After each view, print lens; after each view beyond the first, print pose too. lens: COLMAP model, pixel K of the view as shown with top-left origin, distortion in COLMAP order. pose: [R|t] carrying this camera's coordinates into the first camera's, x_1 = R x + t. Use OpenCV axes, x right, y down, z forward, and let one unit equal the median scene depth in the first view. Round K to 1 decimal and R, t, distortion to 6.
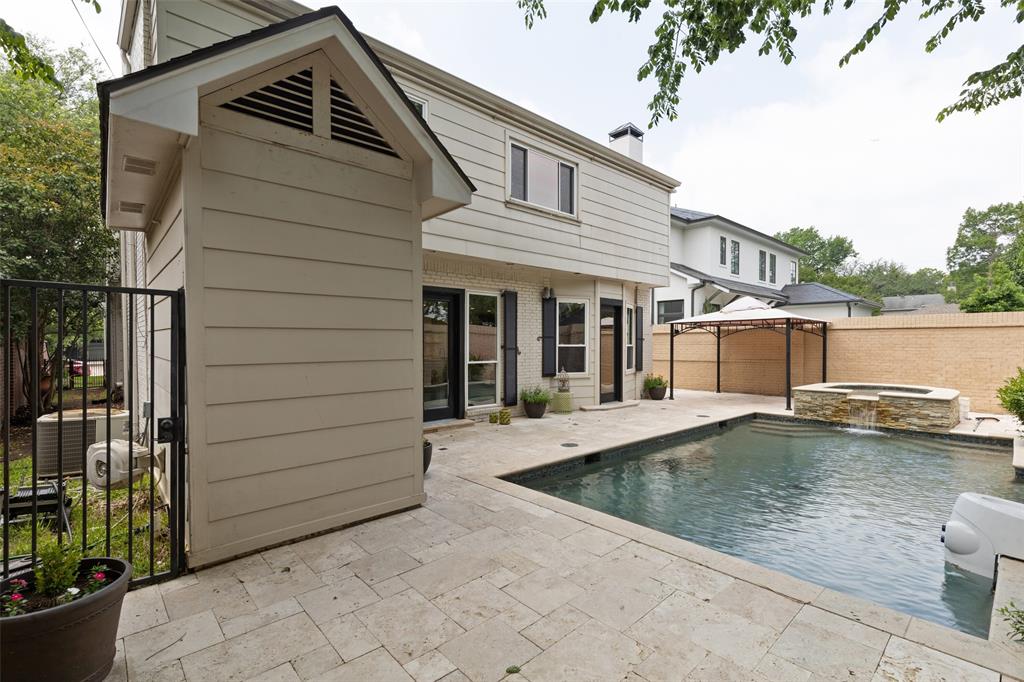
lens RADIAL K [[459.0, 0, 519.3], [0, 459.0, 339.9], [0, 0, 1]] dist [0.007867, -0.000244]
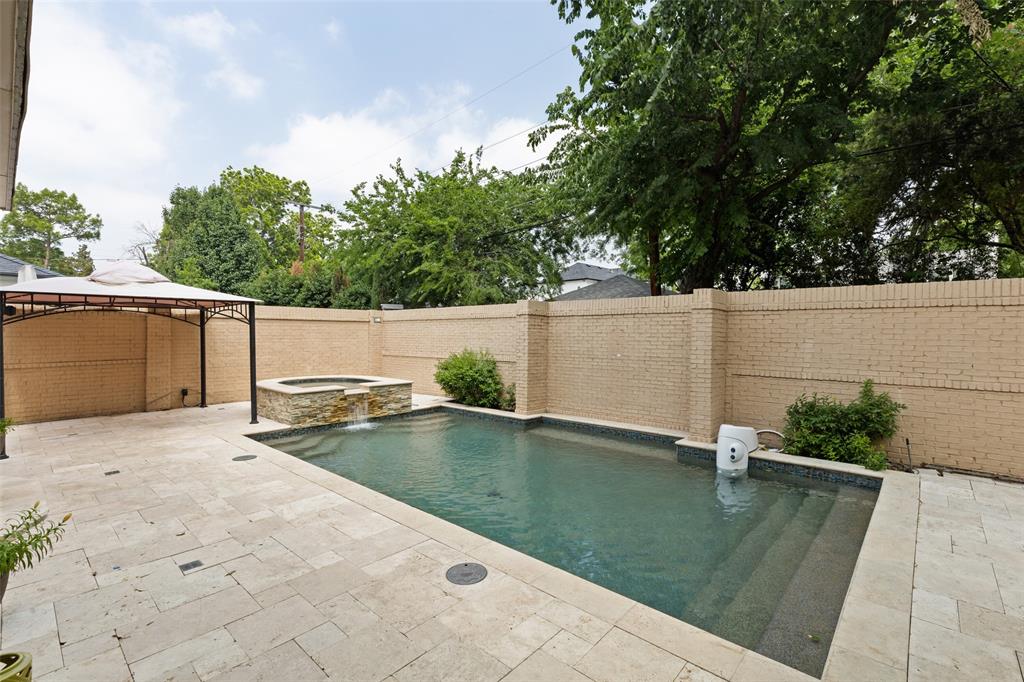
lens RADIAL K [[459.0, 0, 519.3], [0, 459.0, 339.9], [0, 0, 1]] dist [0.007867, -0.000244]
pose [[-0.099430, -0.013390, 0.994954, -0.493714], [-0.010841, 0.999865, 0.012372, 0.001871], [-0.994985, -0.009556, -0.099562, 1.502869]]
